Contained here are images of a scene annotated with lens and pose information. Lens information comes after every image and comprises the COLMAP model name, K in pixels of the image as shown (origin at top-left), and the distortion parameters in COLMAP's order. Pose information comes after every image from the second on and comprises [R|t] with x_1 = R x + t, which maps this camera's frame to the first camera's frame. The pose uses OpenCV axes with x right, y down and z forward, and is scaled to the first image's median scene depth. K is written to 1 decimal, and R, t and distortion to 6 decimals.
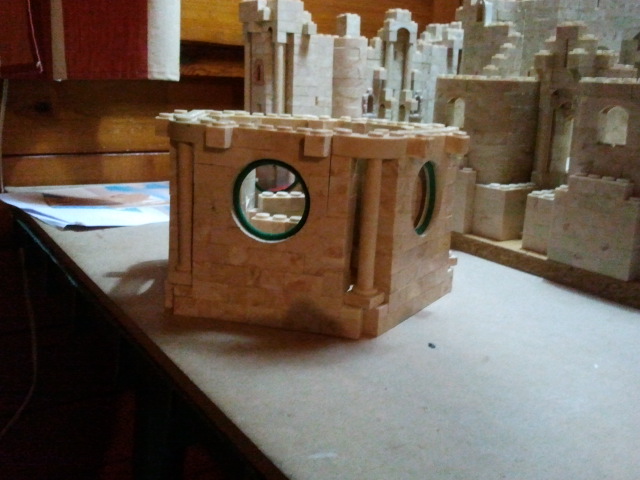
lens RADIAL K [[641.2, 0, 346.2], [0, 641.2, 239.0], [0, 0, 1]] dist [0.109051, -0.292043]
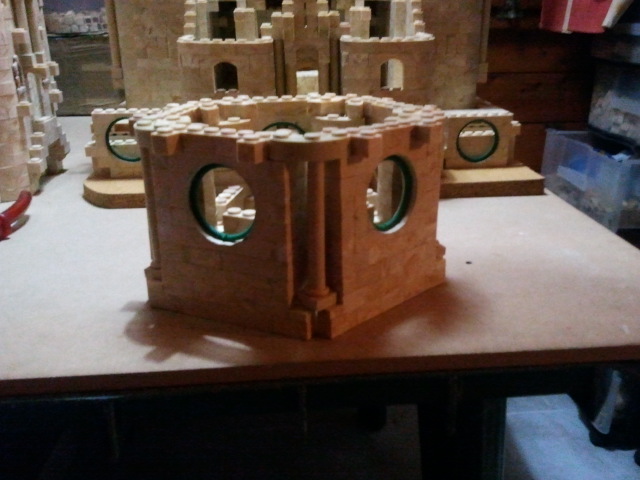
lens RADIAL K [[641.2, 0, 346.2], [0, 641.2, 239.0], [0, 0, 1]] dist [0.109051, -0.292043]
pose [[0.482122, -0.339512, 0.807644, -0.843527], [0.226198, 0.938842, 0.259635, -0.229202], [-0.846400, 0.057512, 0.529434, 0.405418]]
